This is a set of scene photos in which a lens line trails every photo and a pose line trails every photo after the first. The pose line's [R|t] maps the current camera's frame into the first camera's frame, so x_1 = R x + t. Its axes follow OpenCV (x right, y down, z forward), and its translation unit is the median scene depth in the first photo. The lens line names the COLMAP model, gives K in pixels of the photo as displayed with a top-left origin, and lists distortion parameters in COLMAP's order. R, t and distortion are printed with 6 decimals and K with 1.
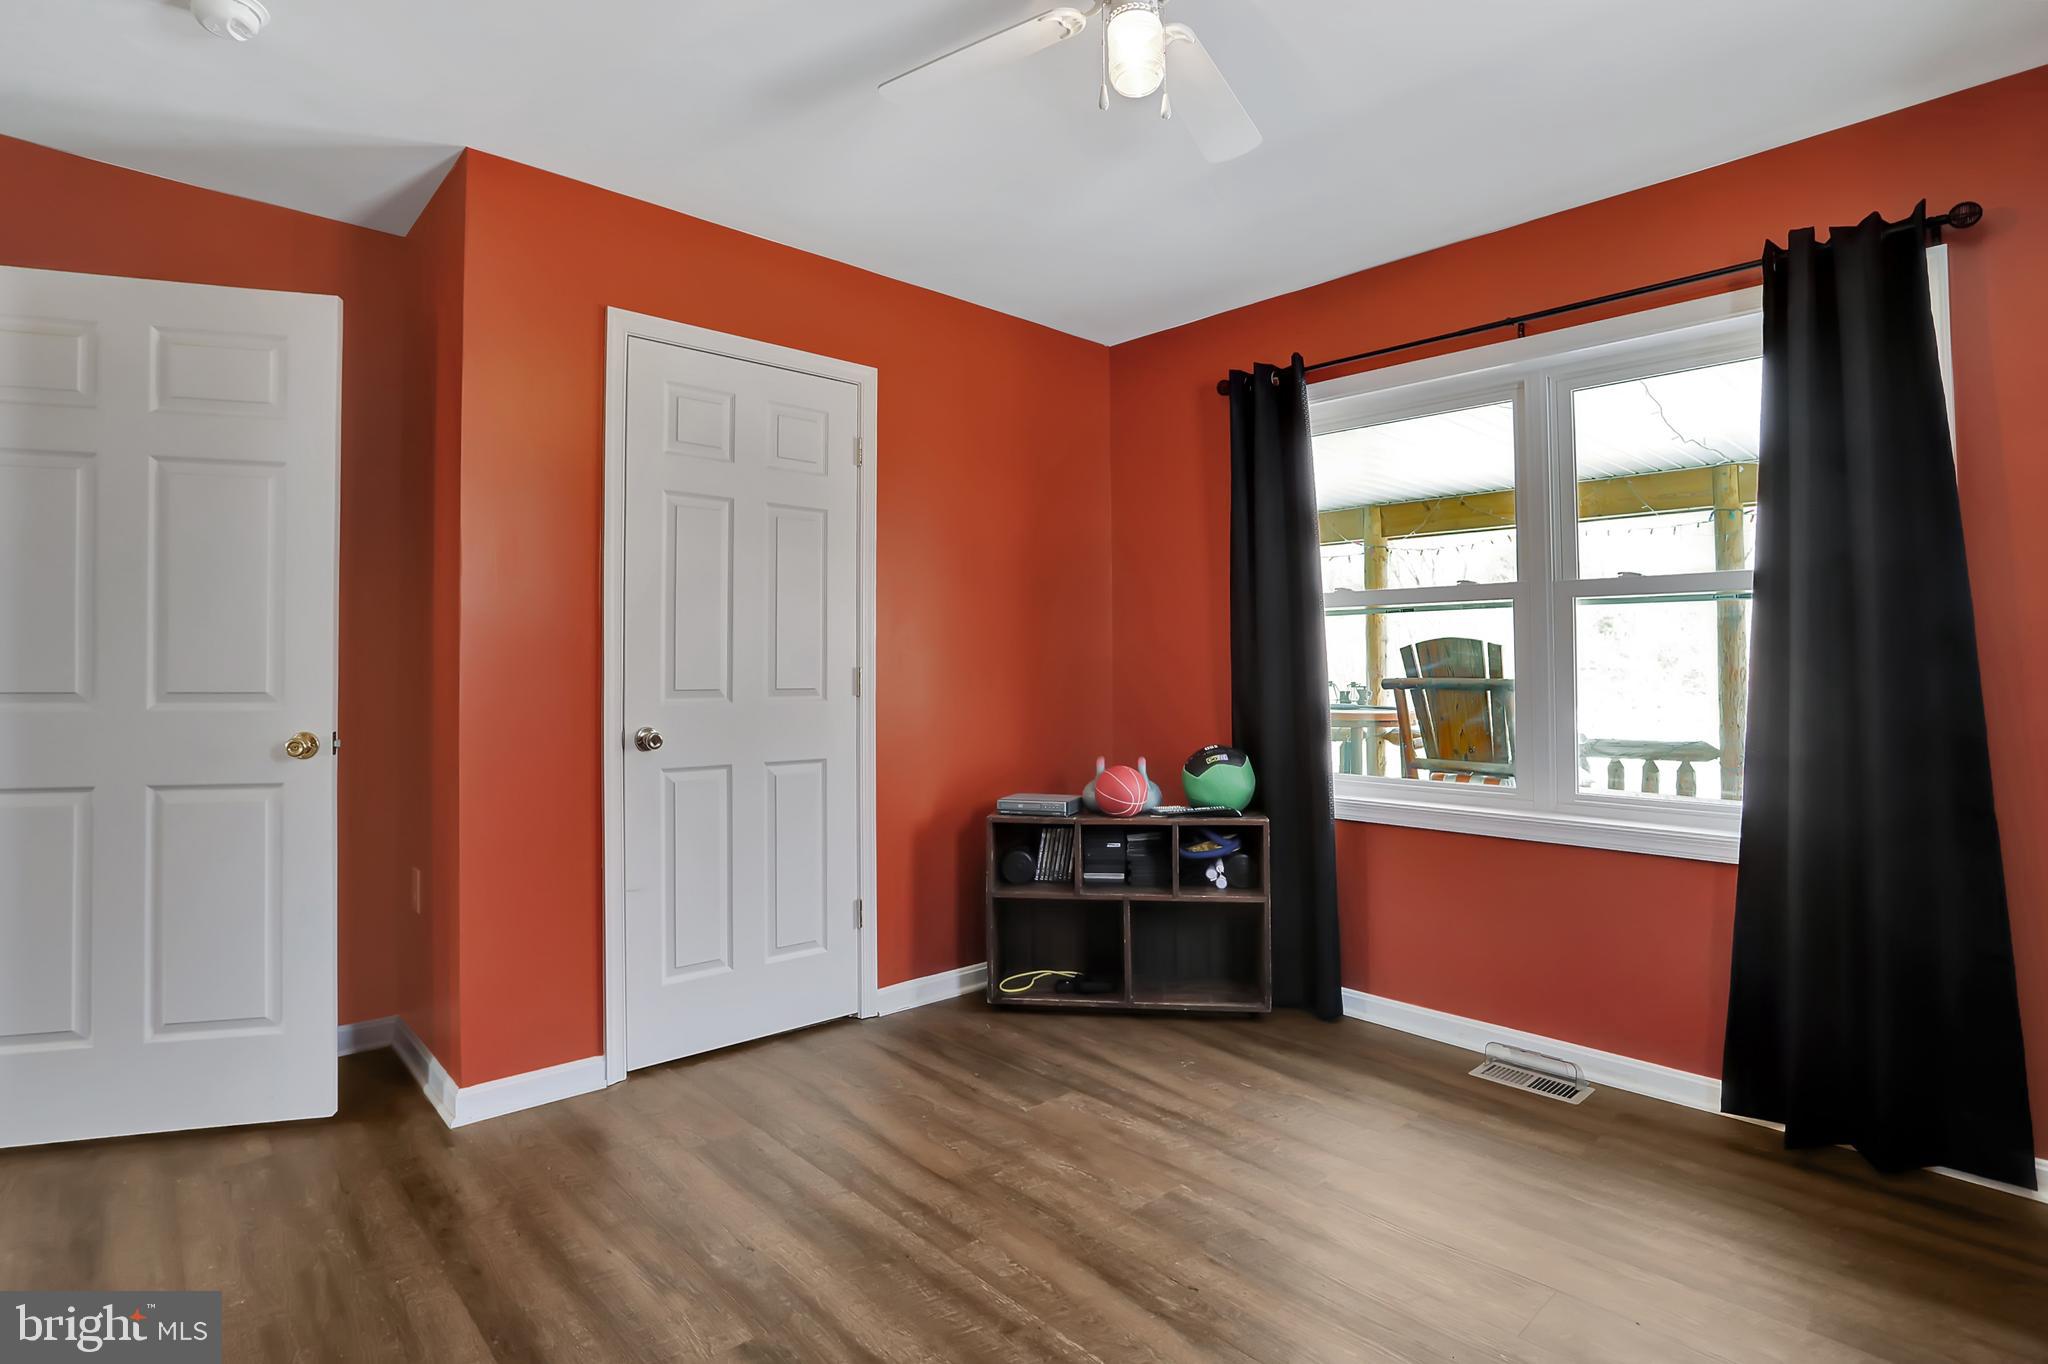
lens RADIAL K [[996.5, 0, 1014.1], [0, 996.5, 626.2], [0, 0, 1]] dist [-0.059792, 0.001964]
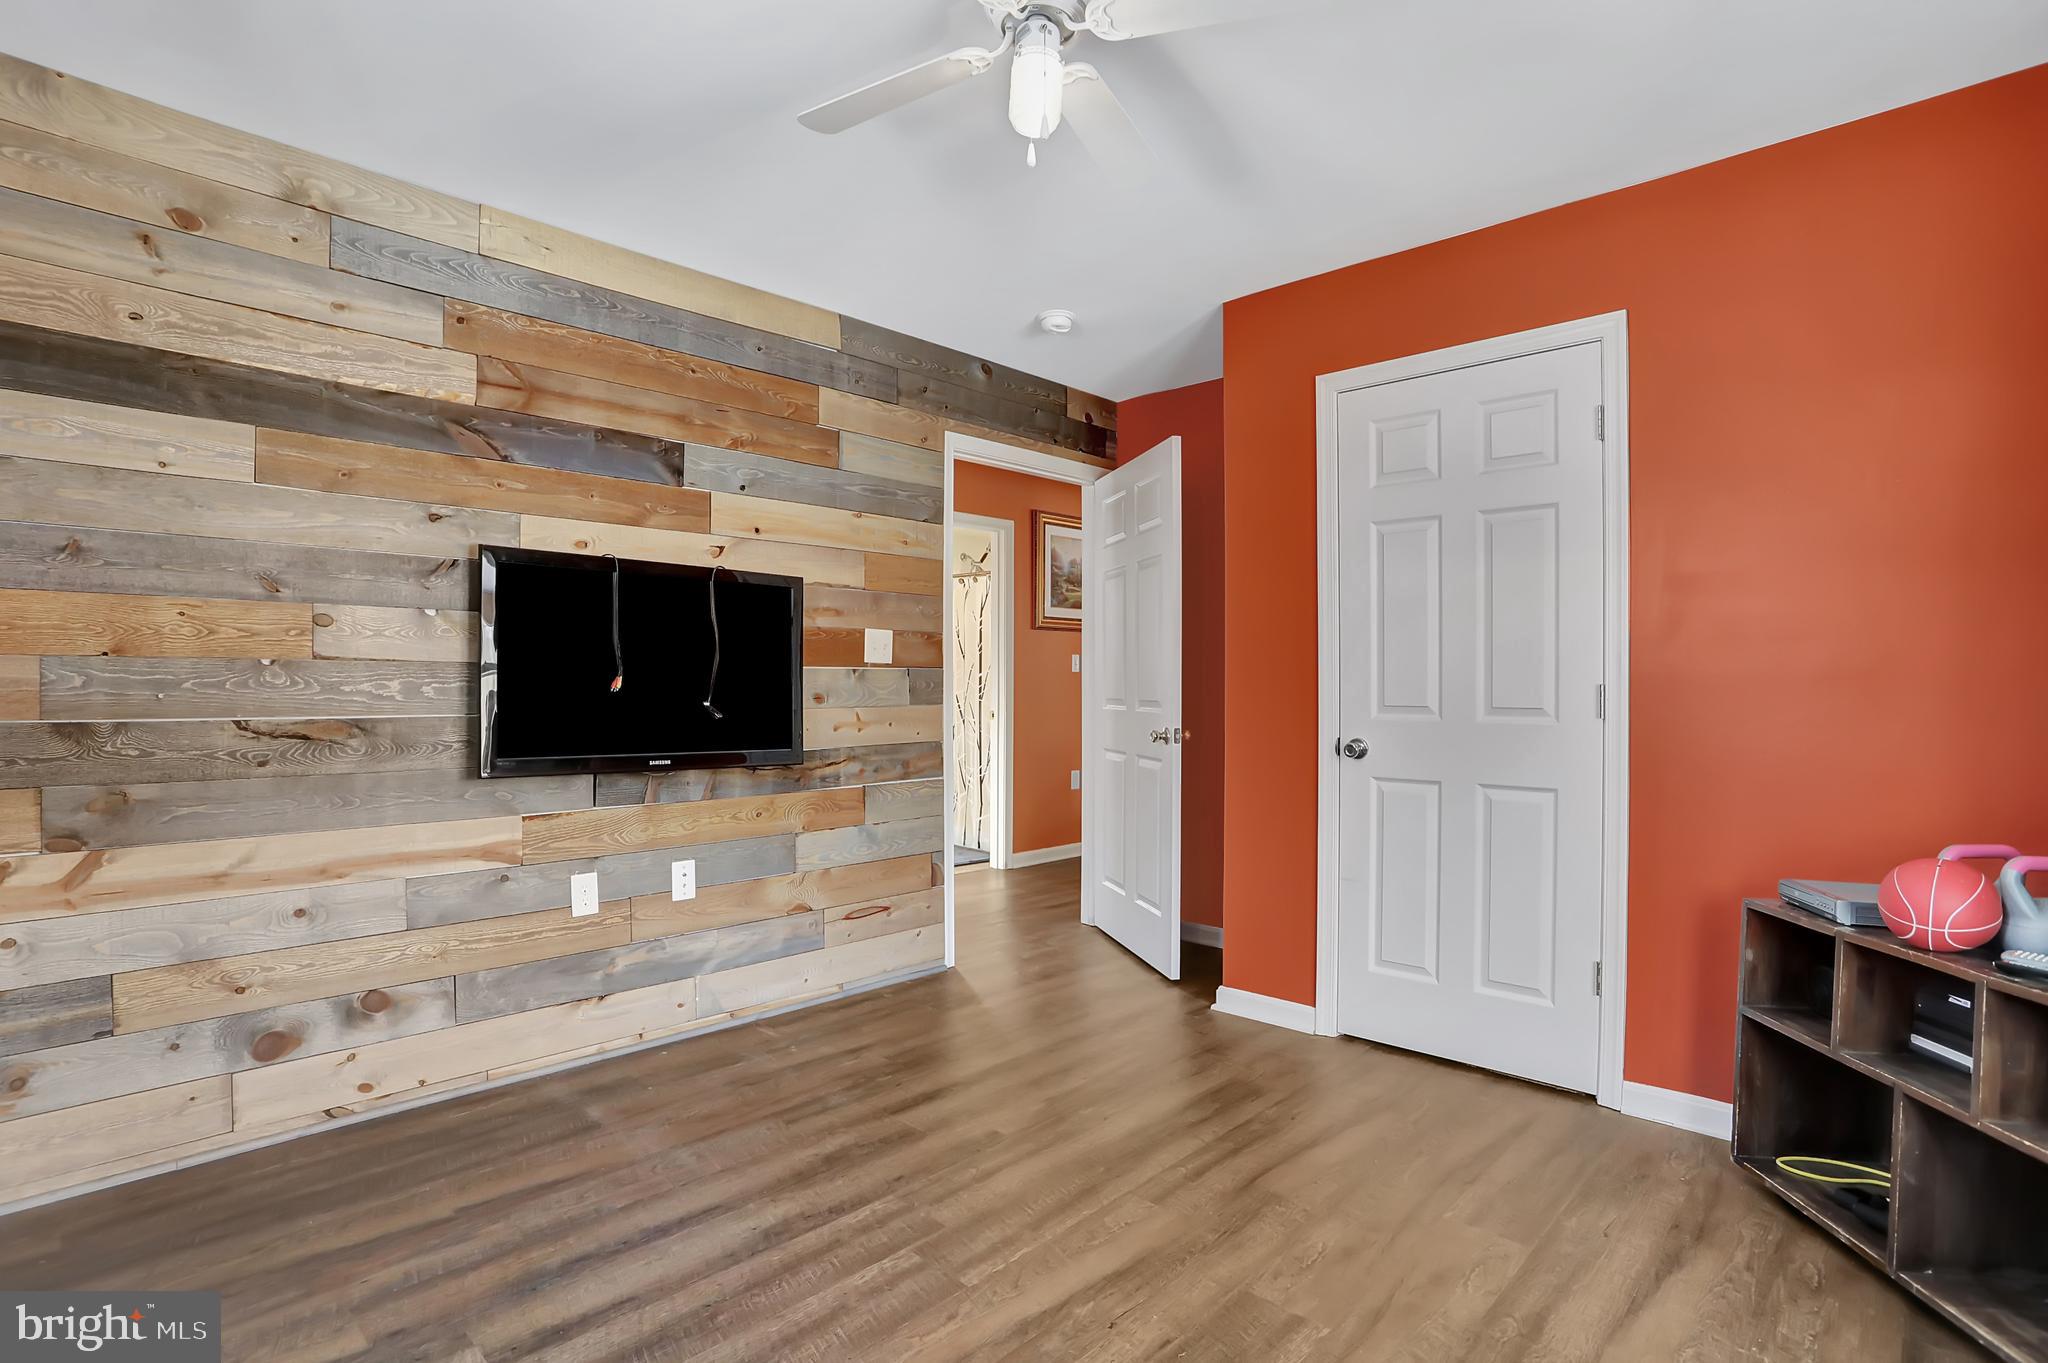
lens RADIAL K [[996.5, 0, 1026.6], [0, 996.5, 688.1], [0, 0, 1]] dist [-0.059792, 0.001964]
pose [[0.073061, 0.009645, -0.997281, 0.728977], [0.047718, 0.998774, 0.013155, 0.012178], [0.996185, -0.048550, 0.072512, 0.547947]]
